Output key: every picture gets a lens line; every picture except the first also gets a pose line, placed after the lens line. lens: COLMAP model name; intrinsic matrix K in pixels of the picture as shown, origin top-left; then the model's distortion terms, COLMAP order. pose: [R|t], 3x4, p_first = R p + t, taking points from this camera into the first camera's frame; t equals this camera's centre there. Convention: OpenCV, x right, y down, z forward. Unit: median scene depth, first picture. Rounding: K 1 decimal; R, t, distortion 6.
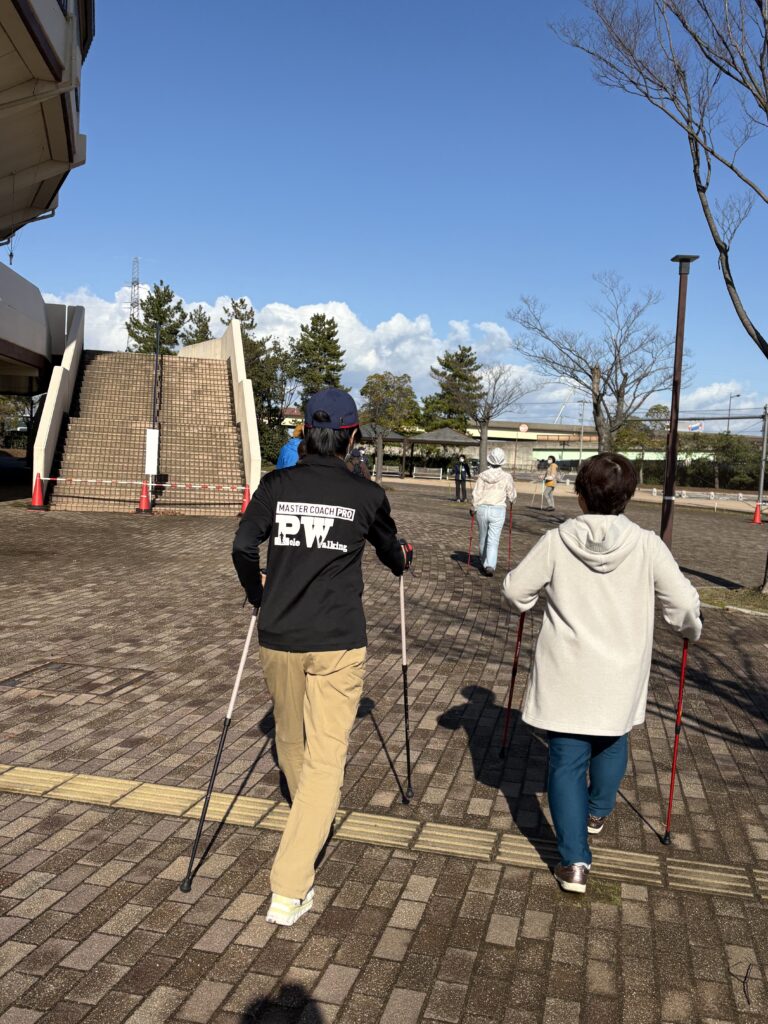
lens RADIAL K [[1008.3, 0, 384.0], [0, 1008.3, 512.0], [0, 0, 1]] dist [0.004675, 0.002464]
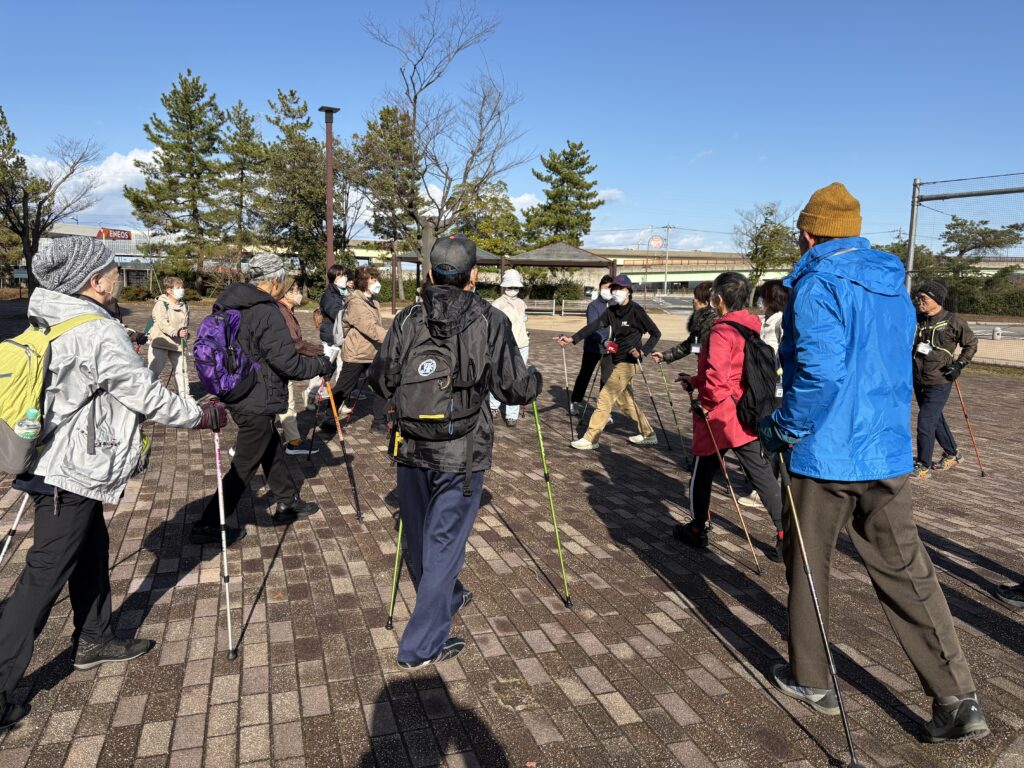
lens RADIAL K [[757.3, 0, 527.4], [0, 757.3, 381.4], [0, 0, 1]] dist [0.067782, -0.094607]
pose [[0.998321, -0.035643, 0.045657, 0.009192], [0.032168, 0.996686, 0.074720, -0.022356], [-0.048169, -0.073126, 0.996159, 0.383592]]
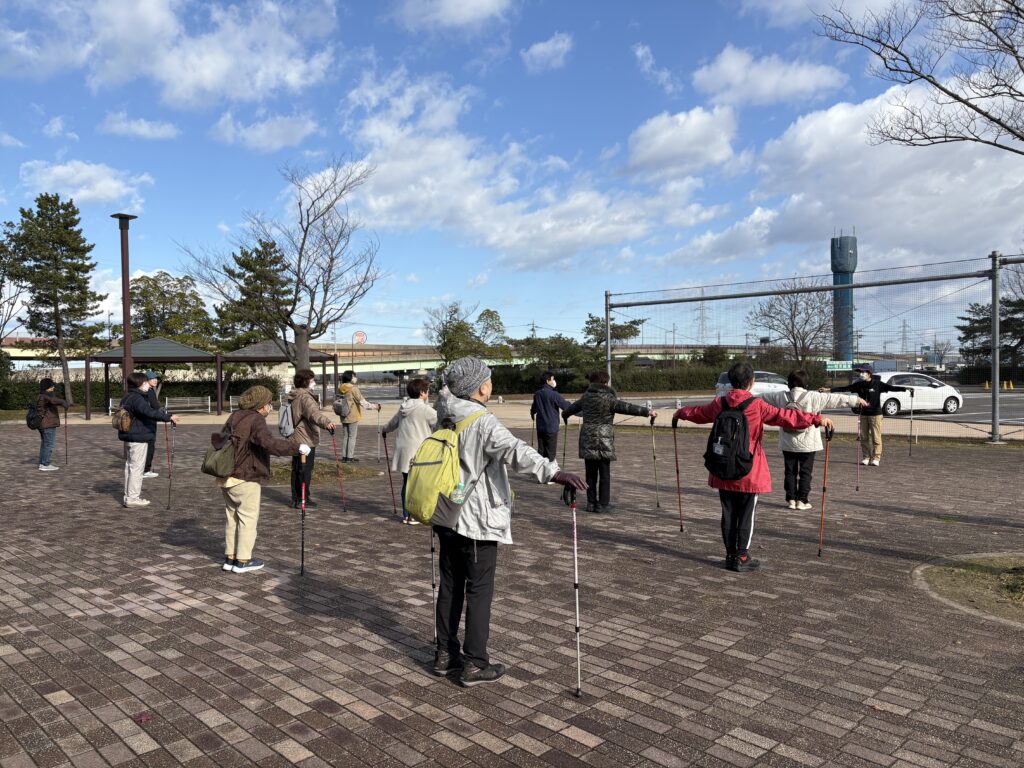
lens RADIAL K [[757.3, 0, 527.4], [0, 757.3, 381.4], [0, 0, 1]] dist [0.067782, -0.094607]
pose [[0.870110, -0.067876, 0.488161, -0.043247], [0.086313, 0.996150, -0.015336, -0.024633], [-0.485241, 0.055479, 0.872619, 0.364436]]
